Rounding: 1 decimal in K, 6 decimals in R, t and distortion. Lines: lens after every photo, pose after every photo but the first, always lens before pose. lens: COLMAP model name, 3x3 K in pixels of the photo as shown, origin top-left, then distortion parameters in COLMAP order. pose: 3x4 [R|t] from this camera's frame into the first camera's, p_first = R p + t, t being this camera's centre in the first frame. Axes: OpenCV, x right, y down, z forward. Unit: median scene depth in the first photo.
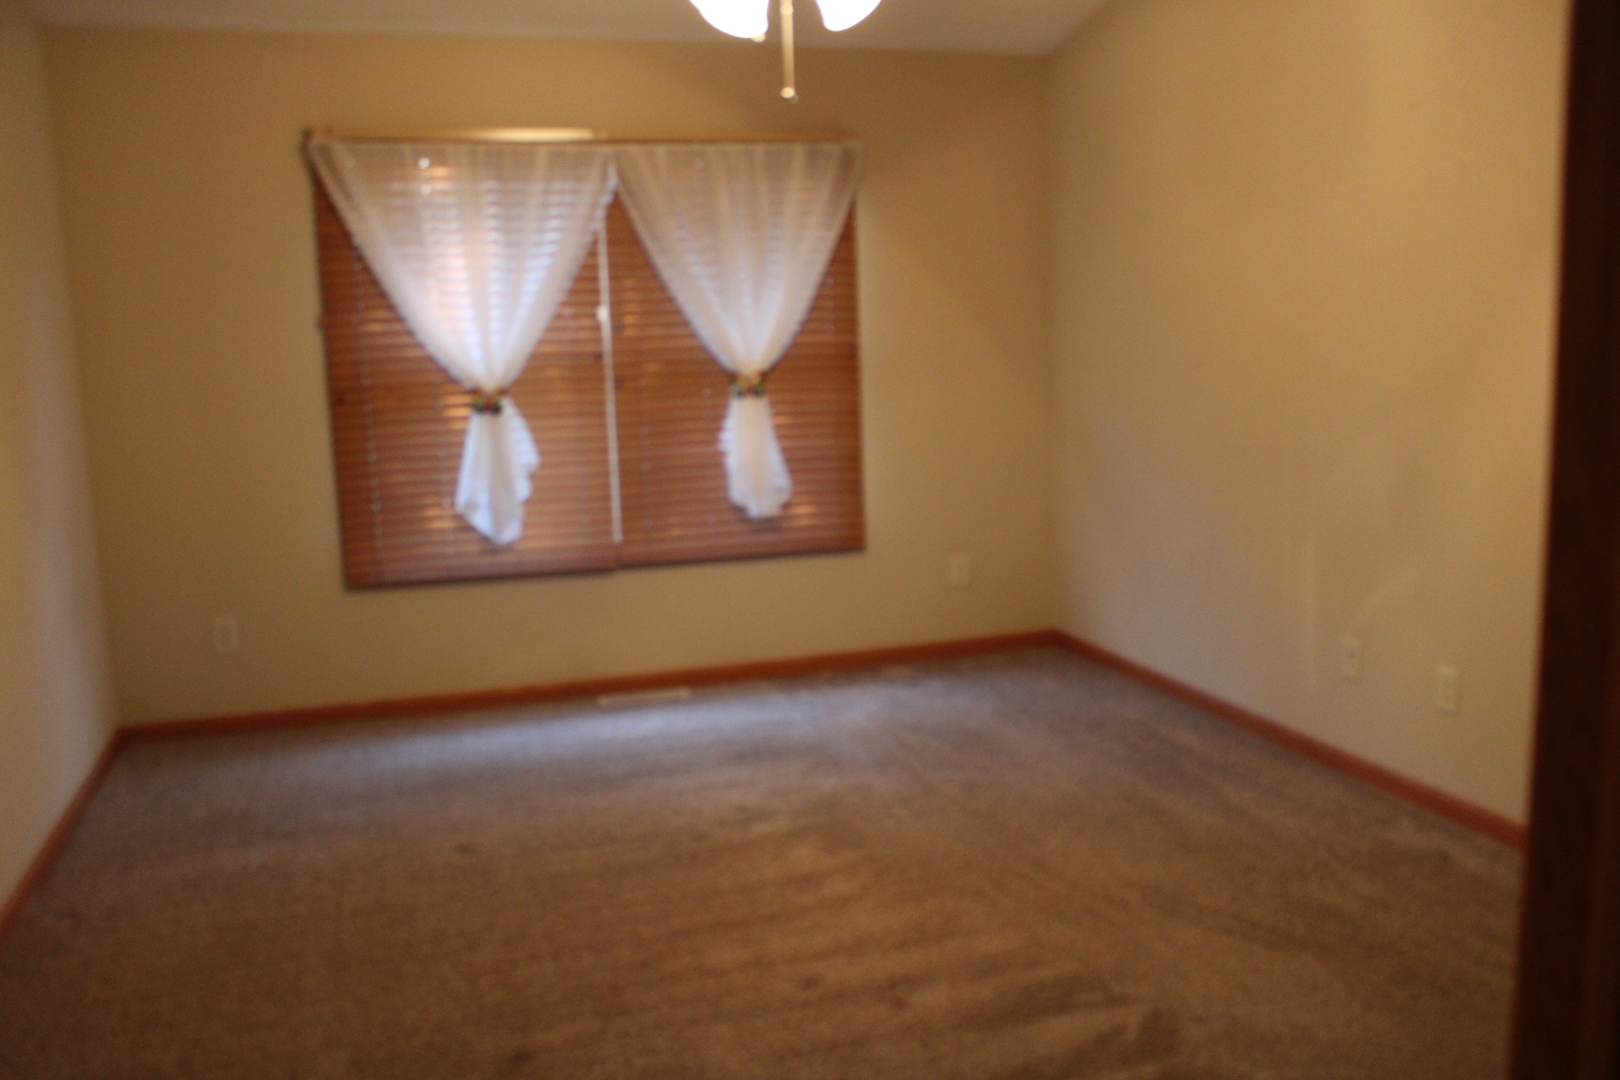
lens RADIAL K [[1362.5, 0, 806.3], [0, 1362.5, 547.8], [0, 0, 1]] dist [-0.163981, 0.133965]
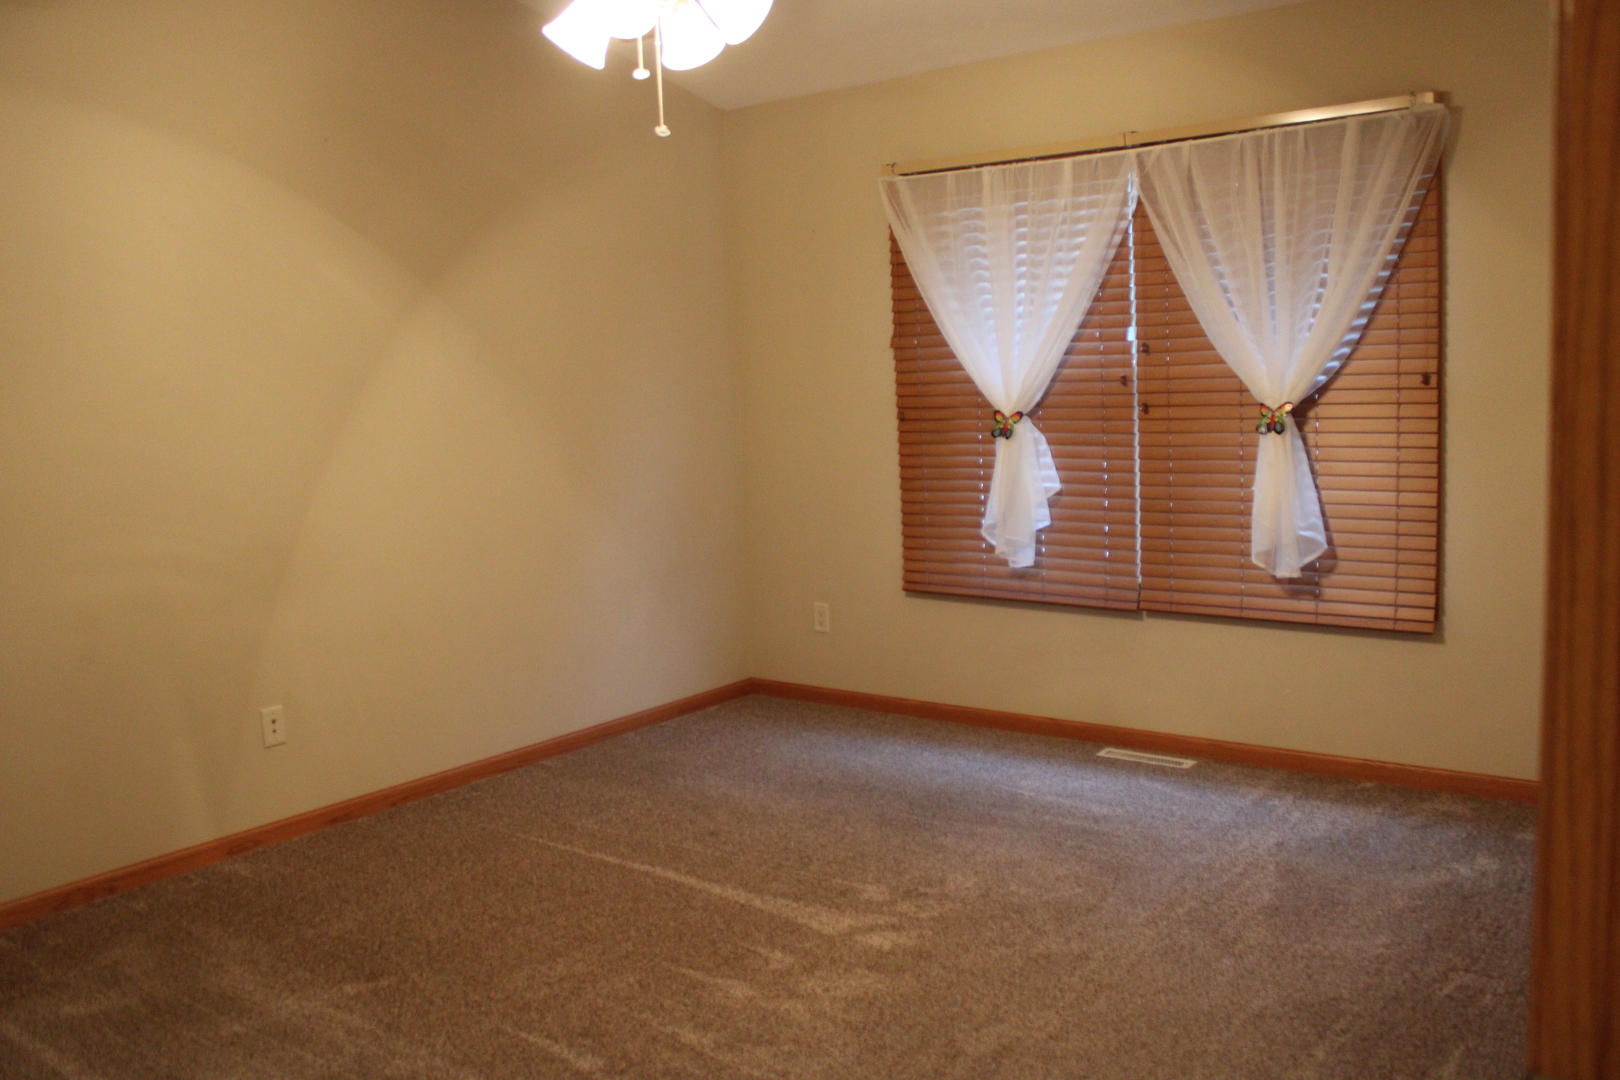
lens RADIAL K [[1362.5, 0, 806.3], [0, 1362.5, 547.8], [0, 0, 1]] dist [-0.163981, 0.133965]
pose [[0.565430, 0.114774, -0.816772, 0.488839], [-0.109948, 0.991921, 0.063273, -0.063715], [0.817436, 0.054026, 0.573481, 0.306101]]
